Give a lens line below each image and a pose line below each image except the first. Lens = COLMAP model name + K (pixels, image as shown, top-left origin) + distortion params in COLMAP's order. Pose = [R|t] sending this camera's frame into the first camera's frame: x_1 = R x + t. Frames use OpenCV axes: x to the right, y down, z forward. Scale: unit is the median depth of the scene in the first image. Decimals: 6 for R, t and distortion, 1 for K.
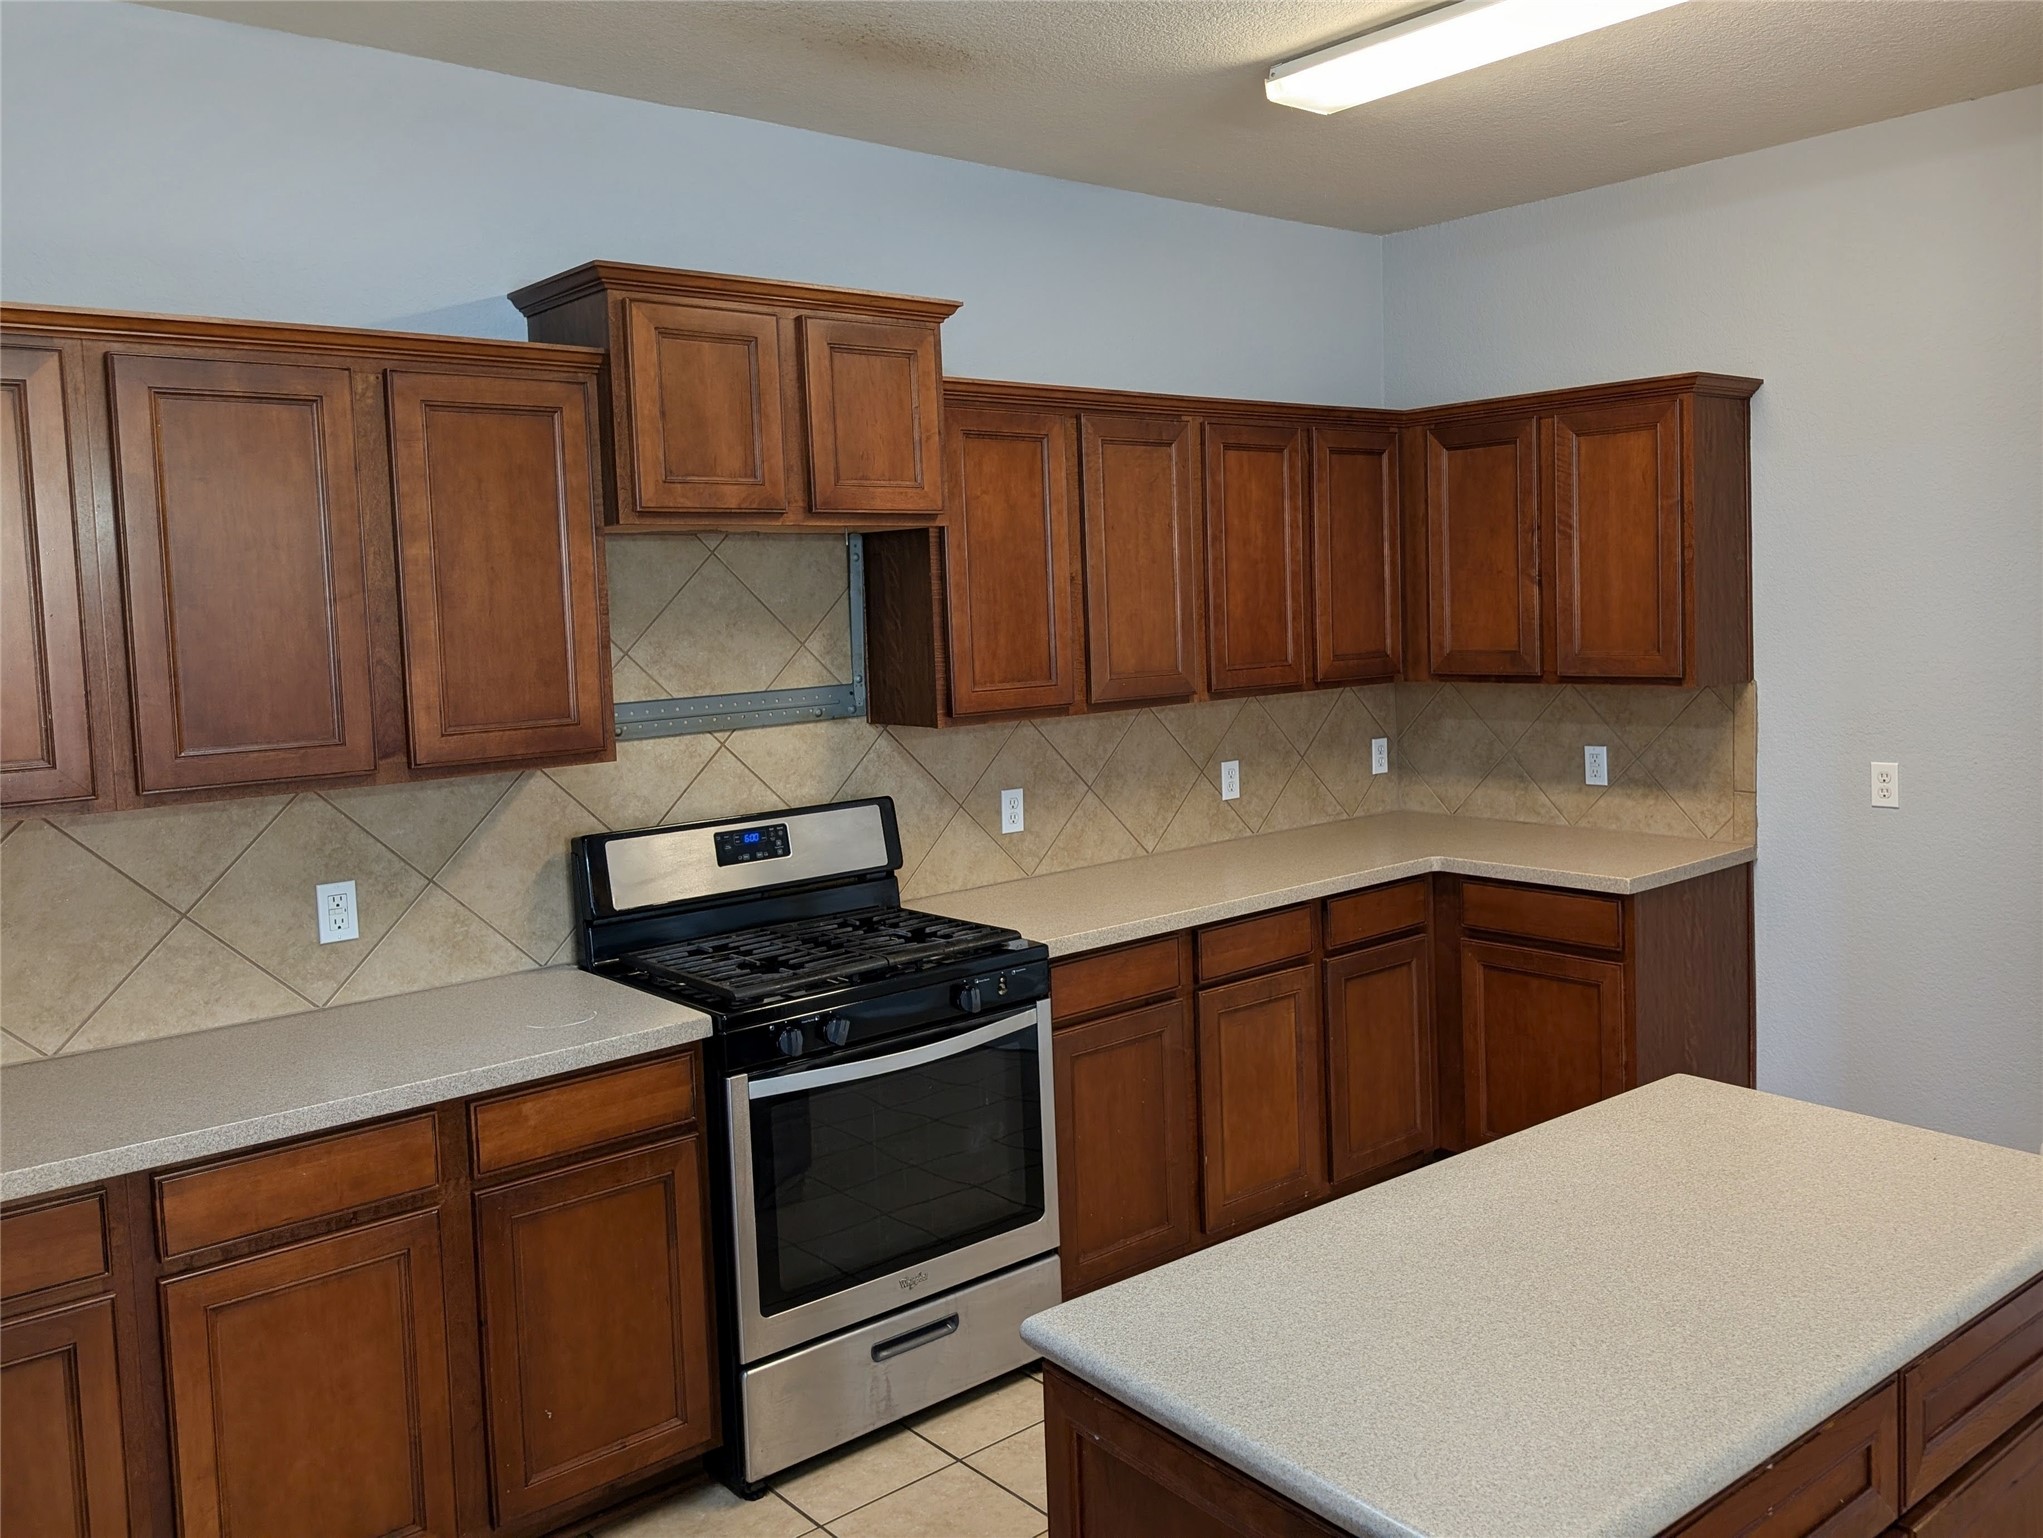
lens RADIAL K [[1602.5, 0, 1022.8], [0, 1602.5, 704.9], [0, 0, 1]] dist [0.071808, -0.149444]
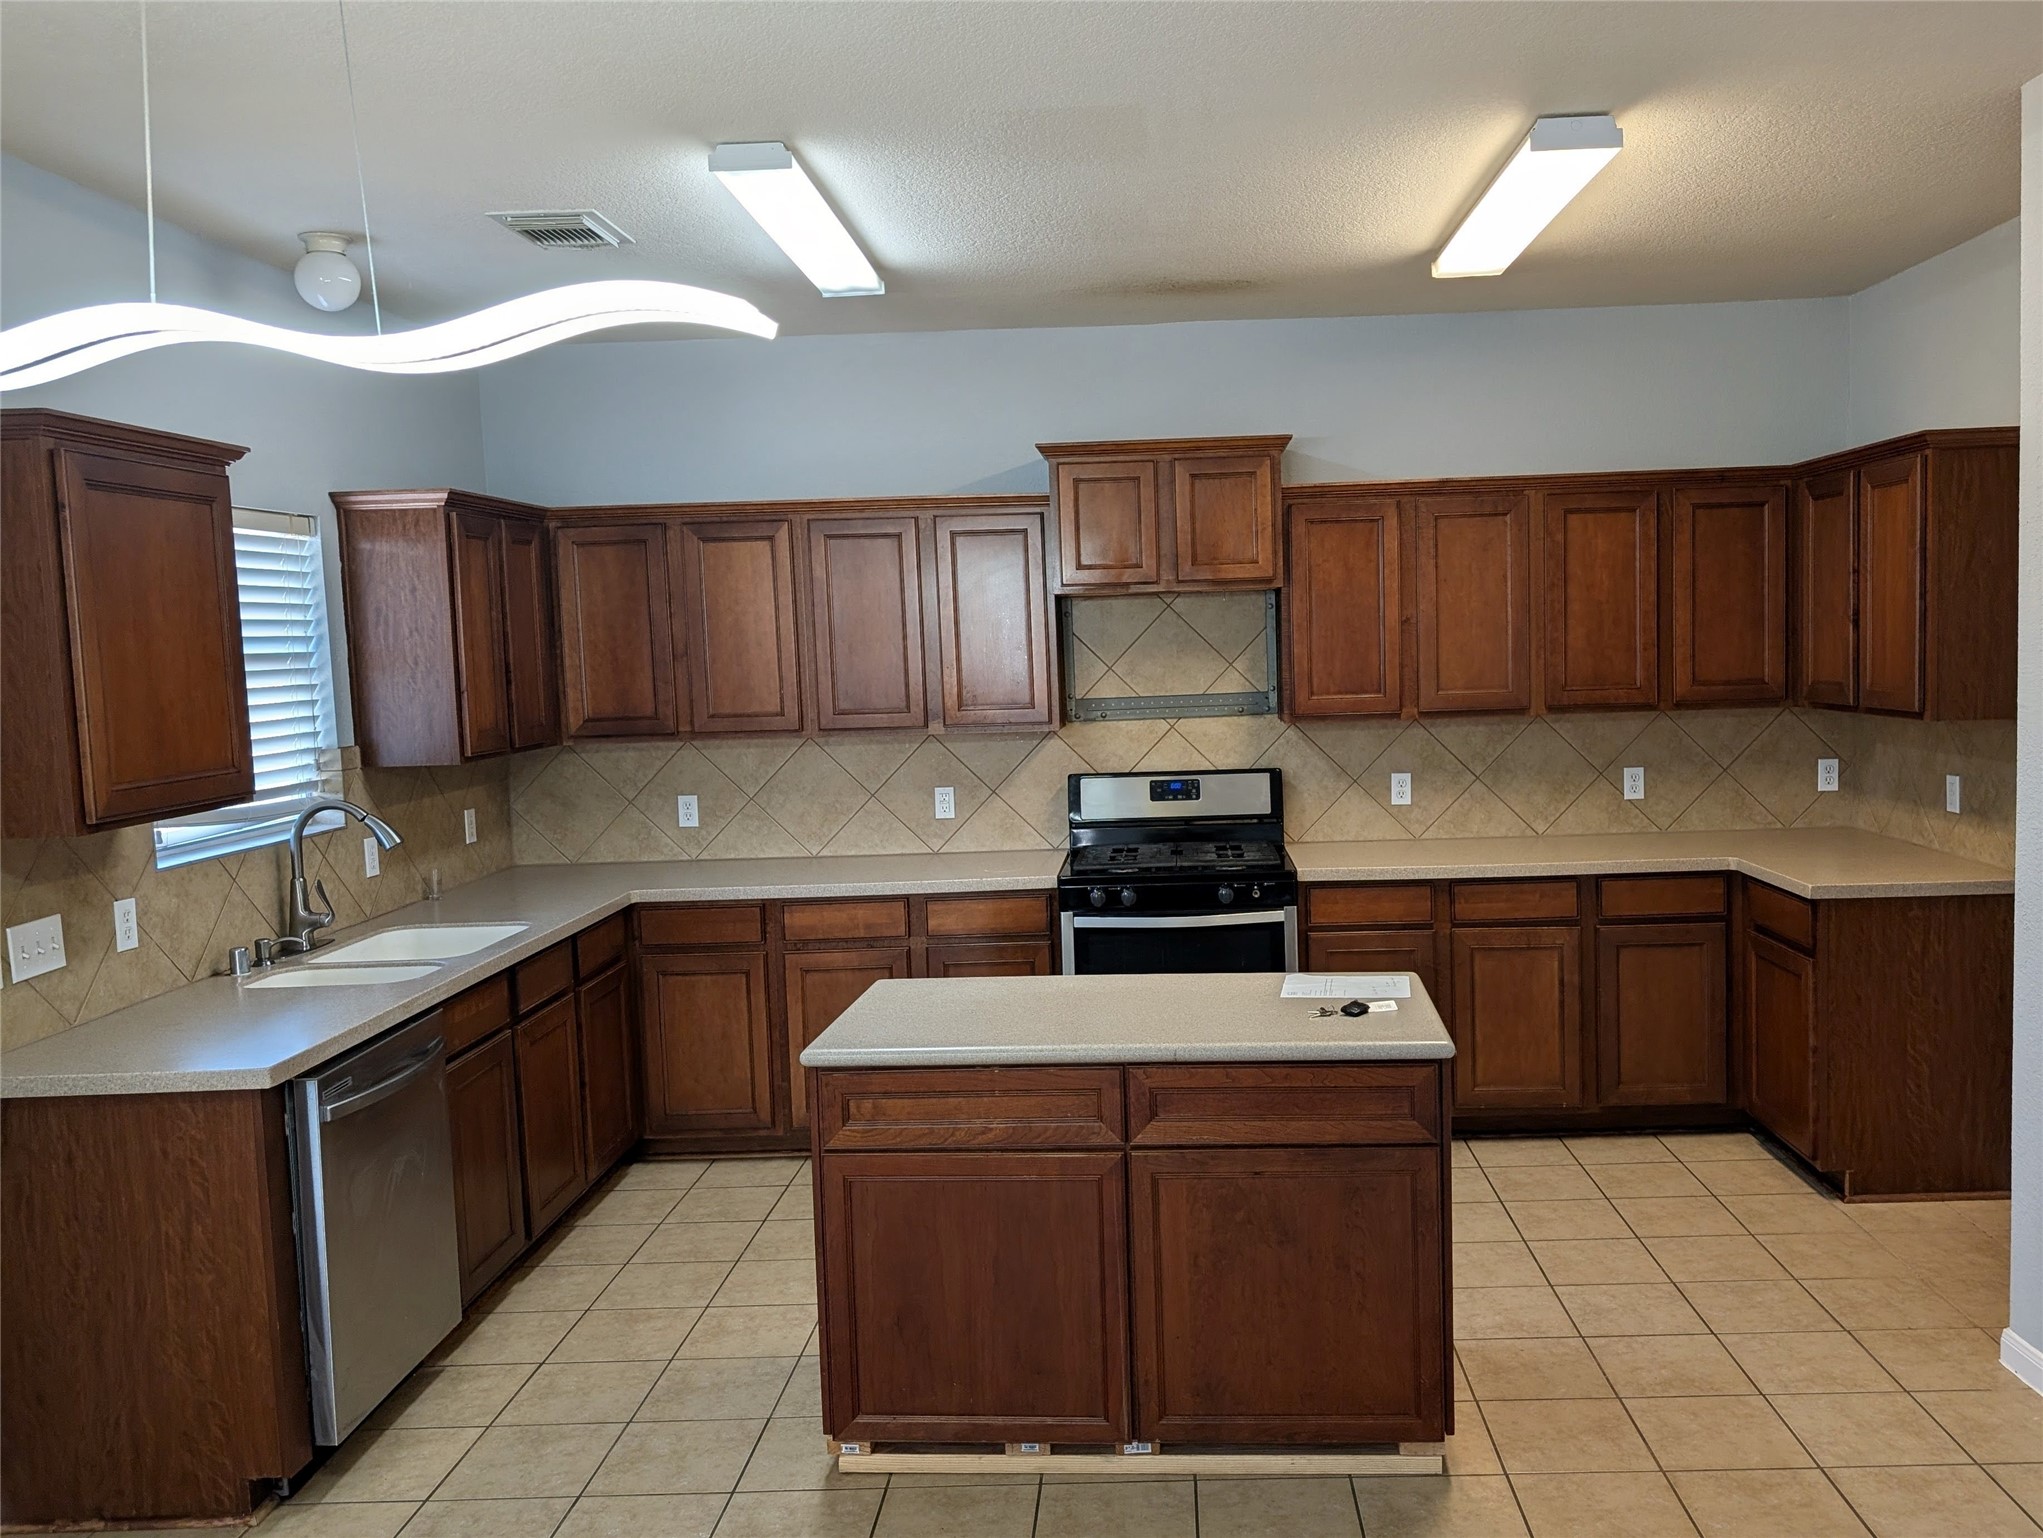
lens RADIAL K [[1464.3, 0, 1021.5], [0, 1464.3, 769.0], [0, 0, 1]] dist [0.091757, -0.119171]
pose [[0.722119, 0.071311, -0.688084, 0.666152], [-0.040375, 0.997322, 0.060987, -0.015134], [0.690590, -0.016259, 0.723064, -0.138574]]
